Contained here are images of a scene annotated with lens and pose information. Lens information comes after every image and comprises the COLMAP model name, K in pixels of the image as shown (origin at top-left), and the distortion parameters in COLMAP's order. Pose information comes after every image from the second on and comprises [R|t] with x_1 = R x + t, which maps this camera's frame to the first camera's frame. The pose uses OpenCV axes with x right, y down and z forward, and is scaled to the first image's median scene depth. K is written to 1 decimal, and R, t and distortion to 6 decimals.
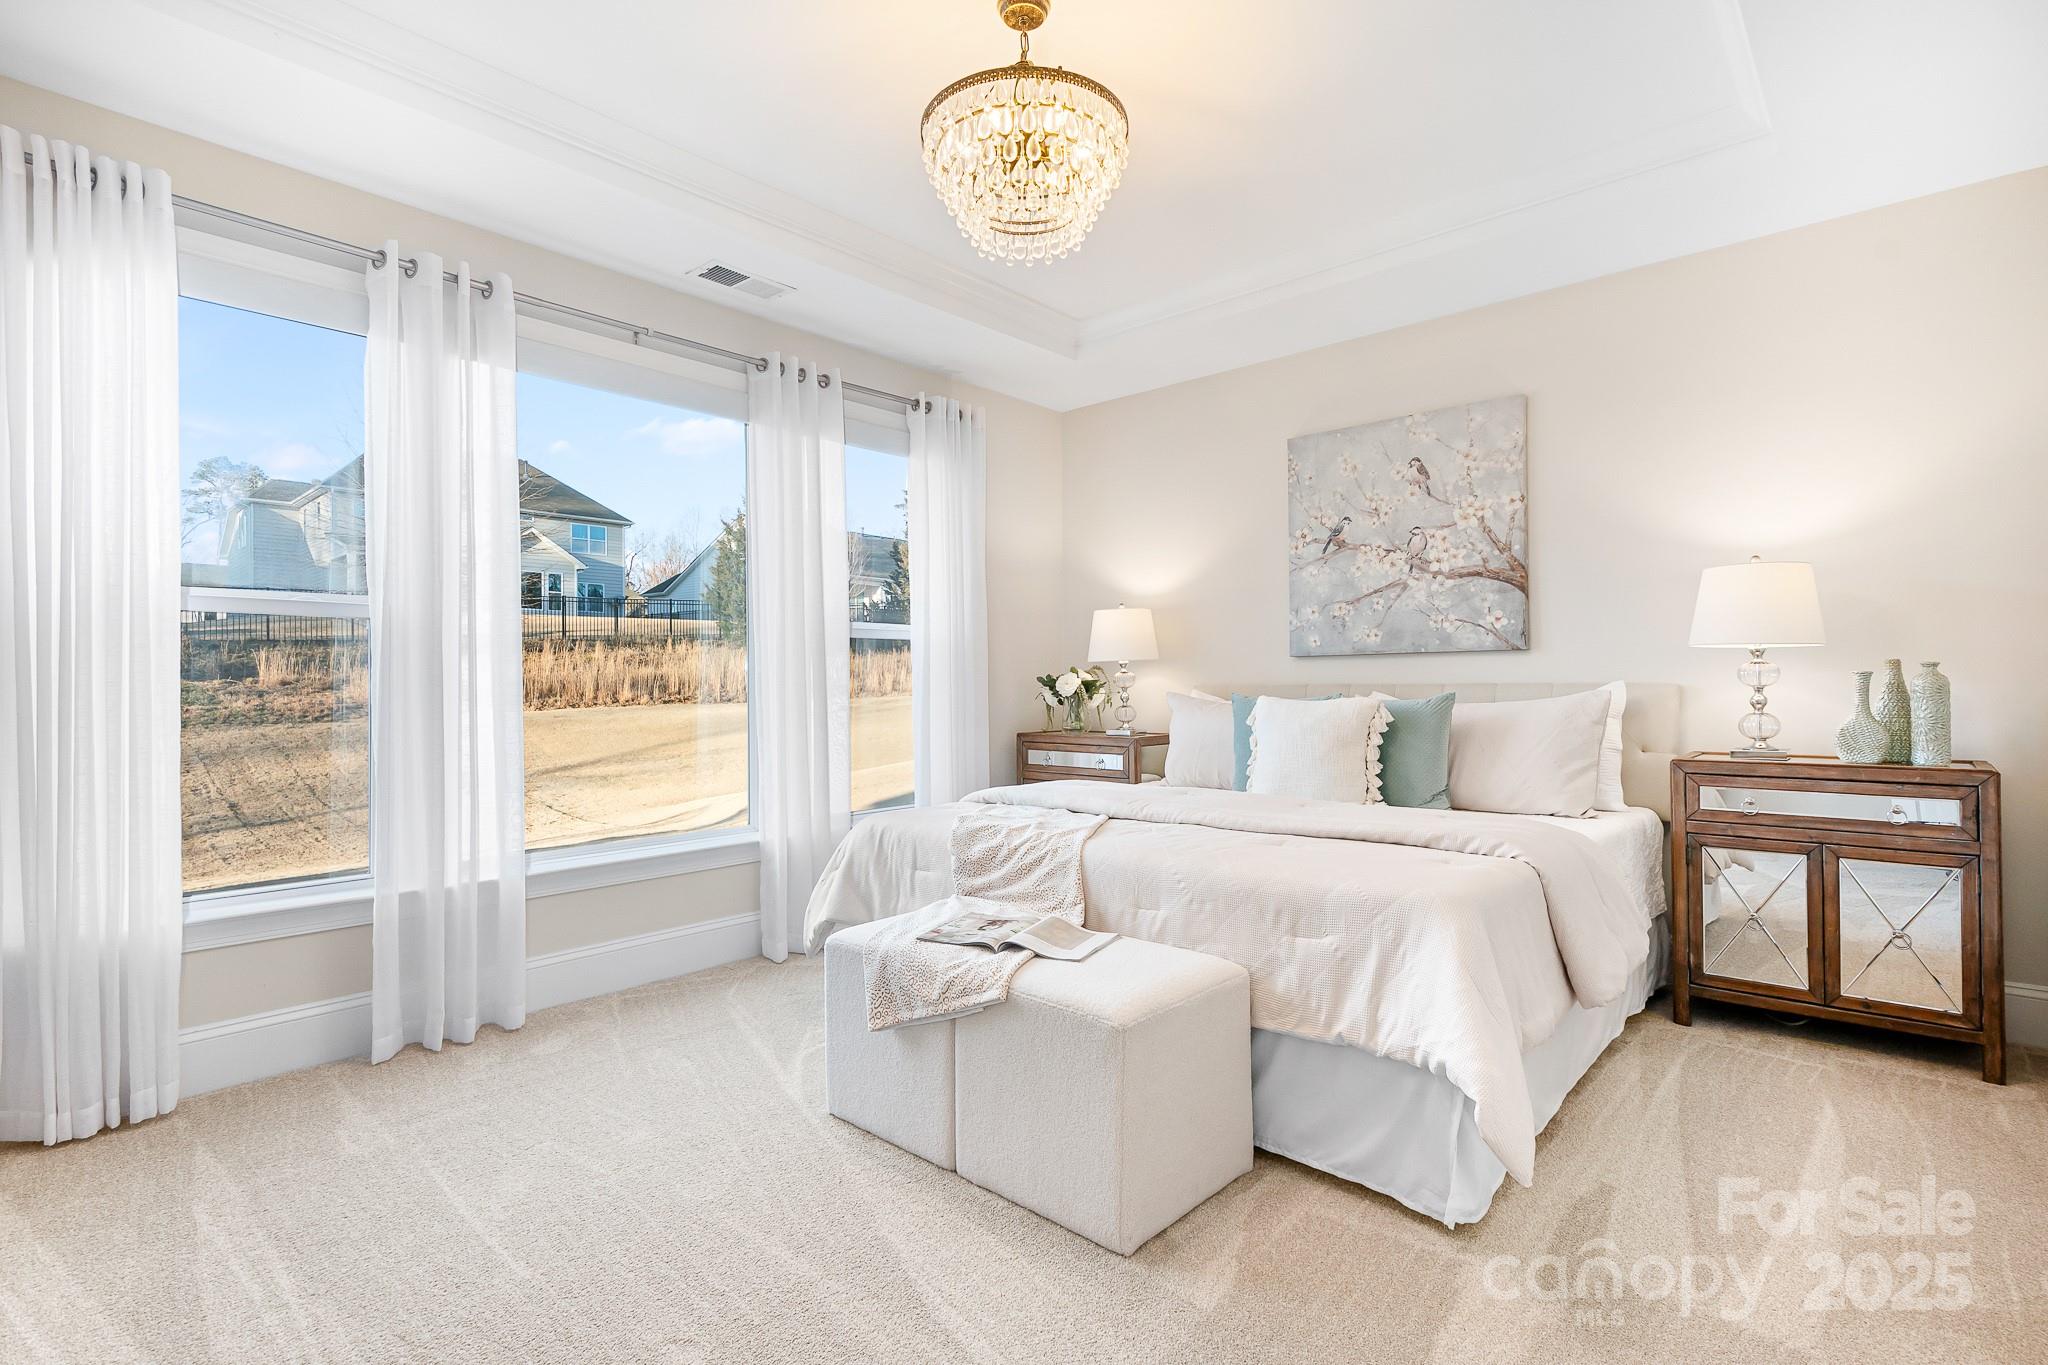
lens RADIAL K [[957.8, 0, 1021.4], [0, 957.8, 677.1], [0, 0, 1]] dist [0.009789, -0.002252]
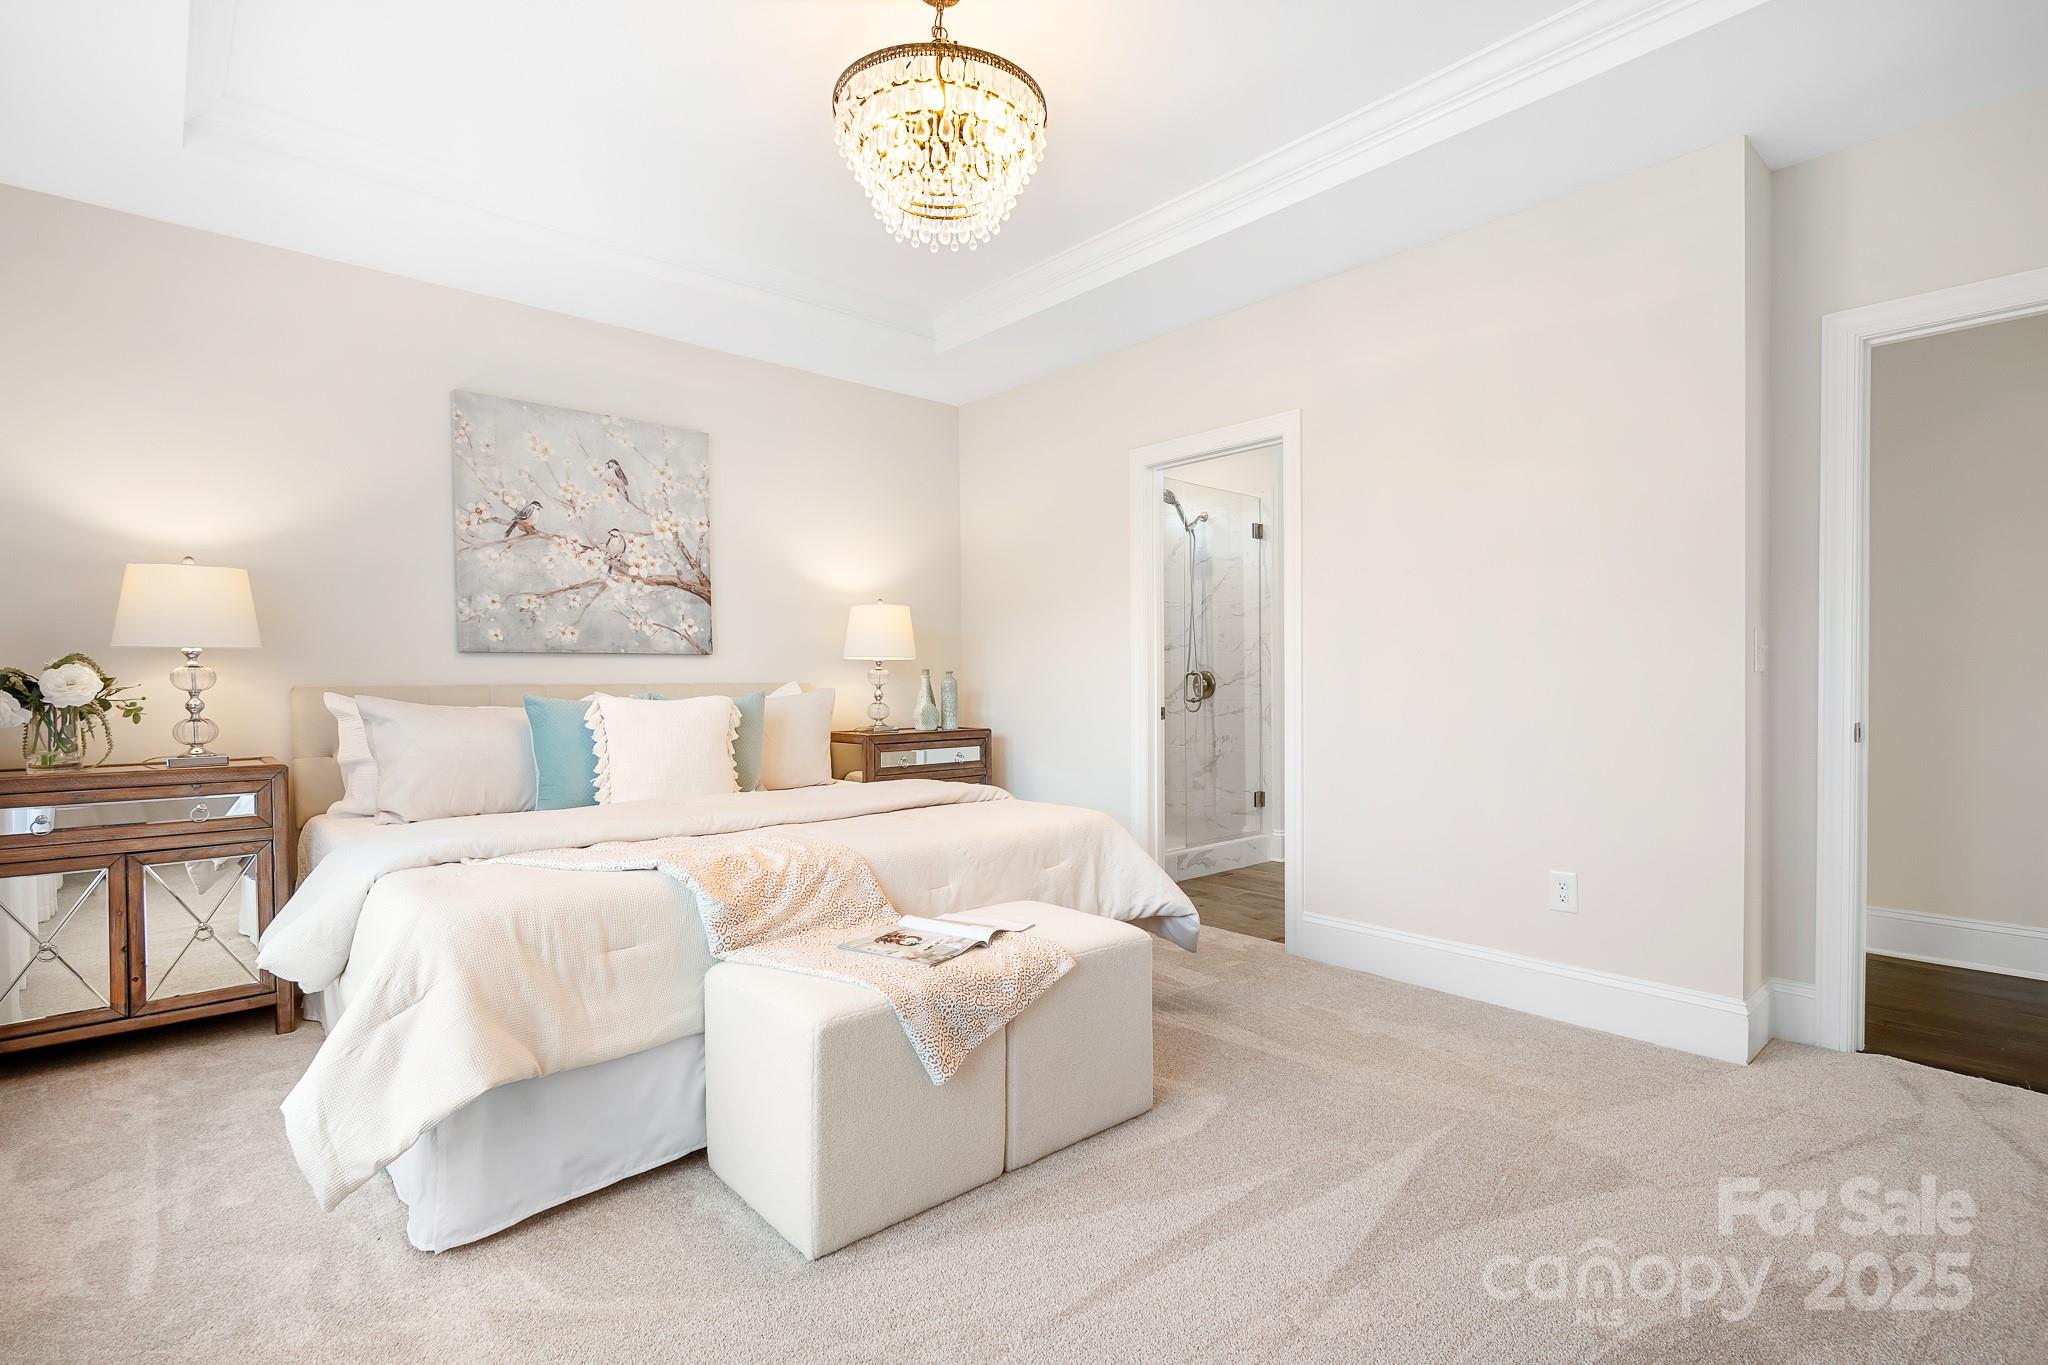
lens RADIAL K [[957.8, 0, 999.3], [0, 957.8, 718.0], [0, 0, 1]] dist [0.009789, -0.002252]
pose [[0.134563, -0.033111, 0.990352, -0.553627], [-0.004658, 0.999409, 0.034047, 0.007023], [-0.990894, -0.009194, 0.134330, 0.466863]]
